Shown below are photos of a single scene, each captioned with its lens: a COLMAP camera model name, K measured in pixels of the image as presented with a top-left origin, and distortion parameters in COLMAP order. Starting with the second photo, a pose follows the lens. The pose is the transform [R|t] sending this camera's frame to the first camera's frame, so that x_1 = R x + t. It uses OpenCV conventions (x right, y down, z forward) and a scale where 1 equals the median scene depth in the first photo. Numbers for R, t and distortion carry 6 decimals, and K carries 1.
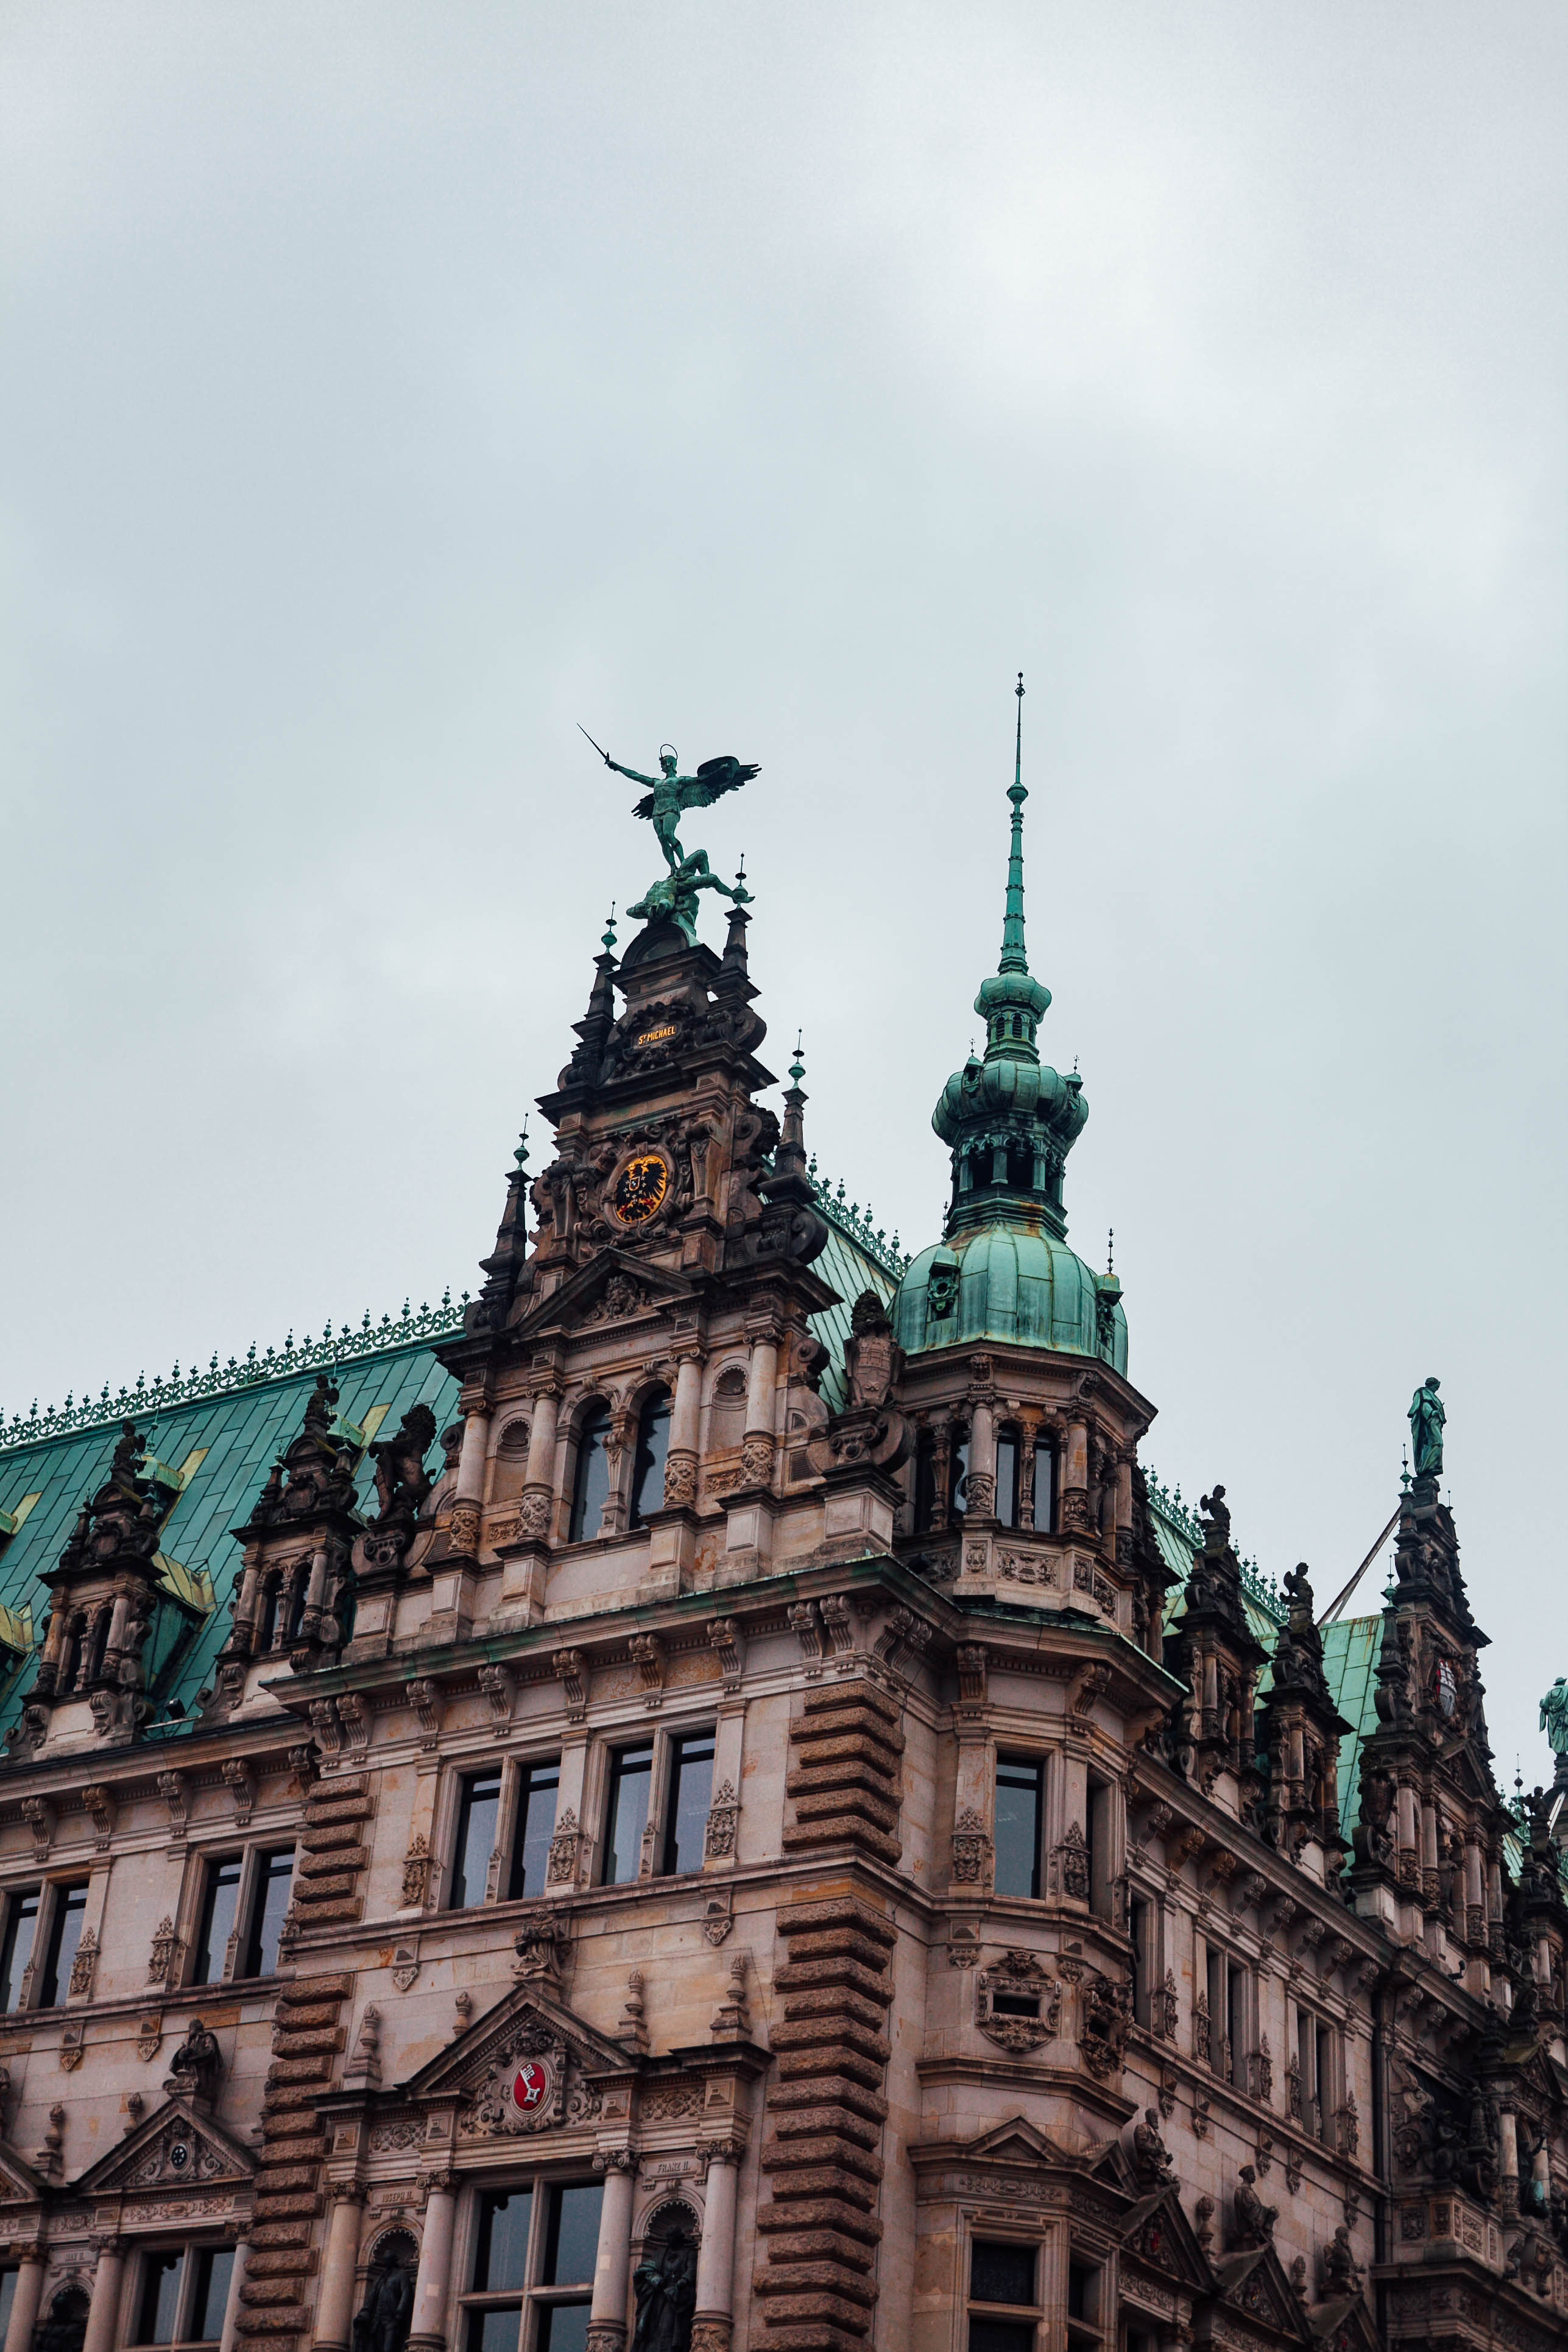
lens RADIAL K [[3428.5, 0, 639.1], [0, 3428.5, 1218.6], [0, 0, 1]] dist [-0.092020, 0.000000]
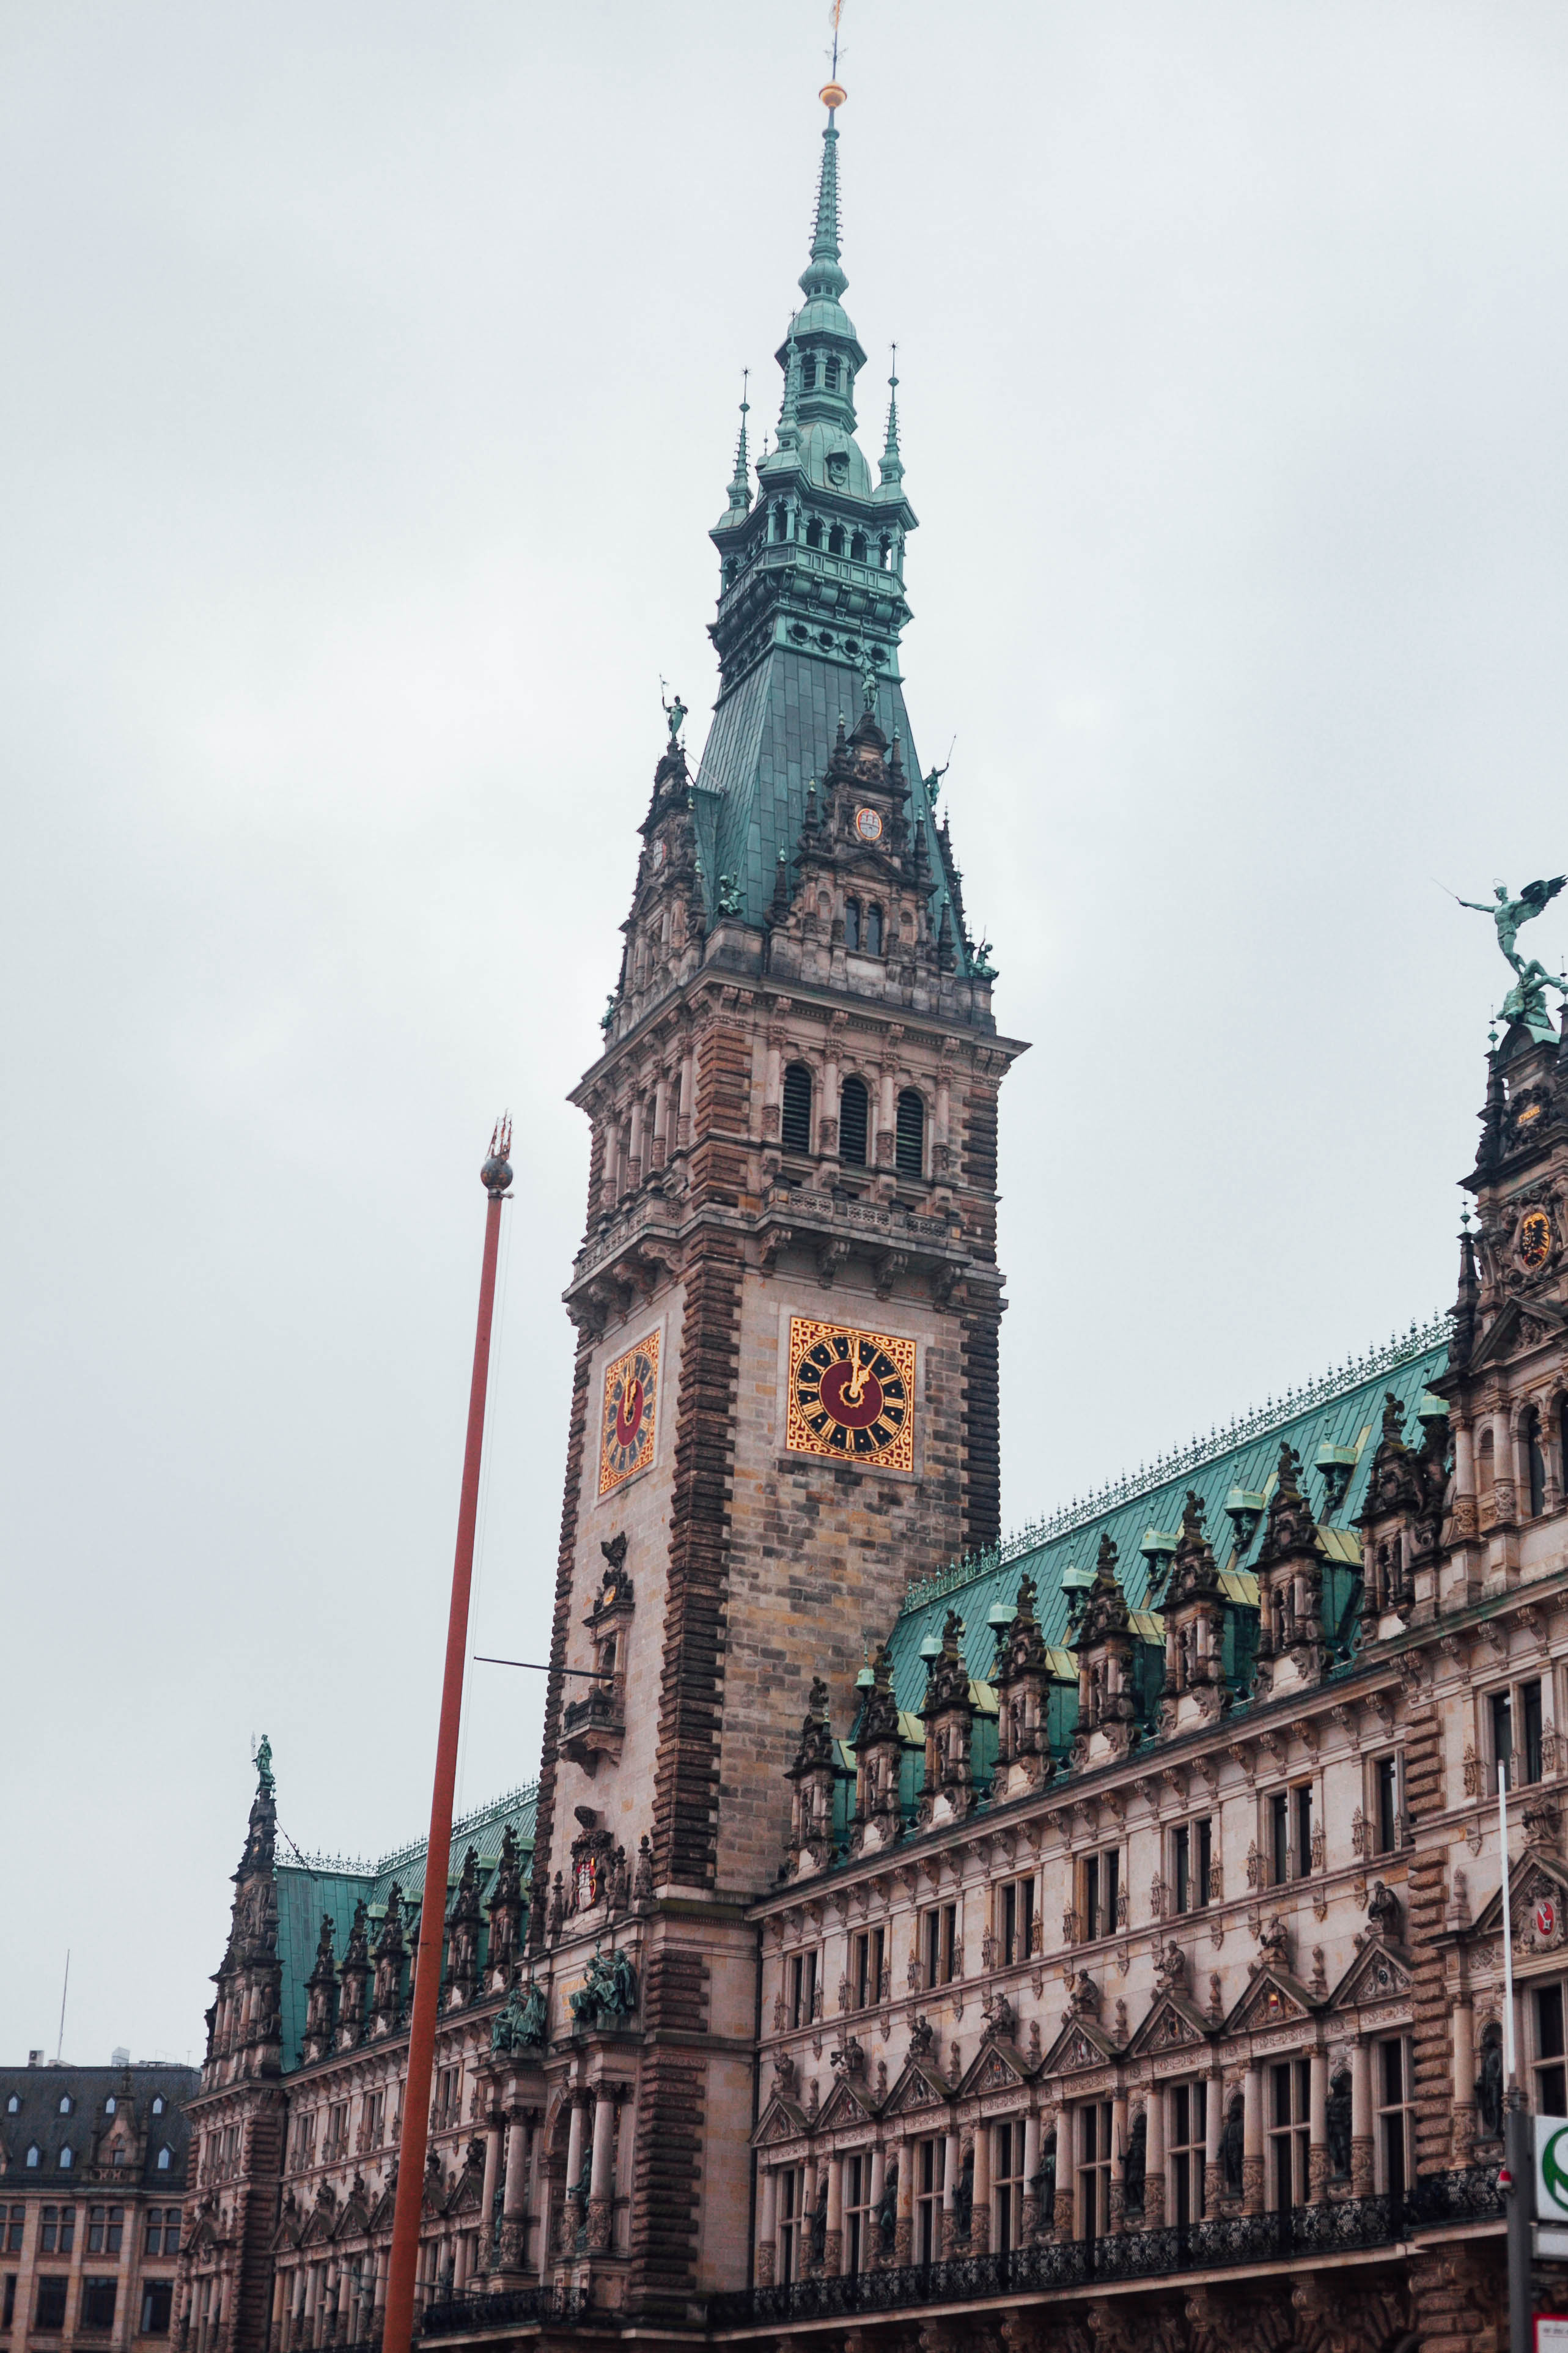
lens RADIAL K [[3429.4, 0, 696.2], [0, 3429.4, 1222.2], [0, 0, 1]] dist [-0.092020, 0.000000]
pose [[0.842078, -0.239968, -0.483032, 0.381149], [0.298672, 0.953191, 0.047140, -0.181270], [0.449110, -0.183964, 0.874333, -0.334442]]
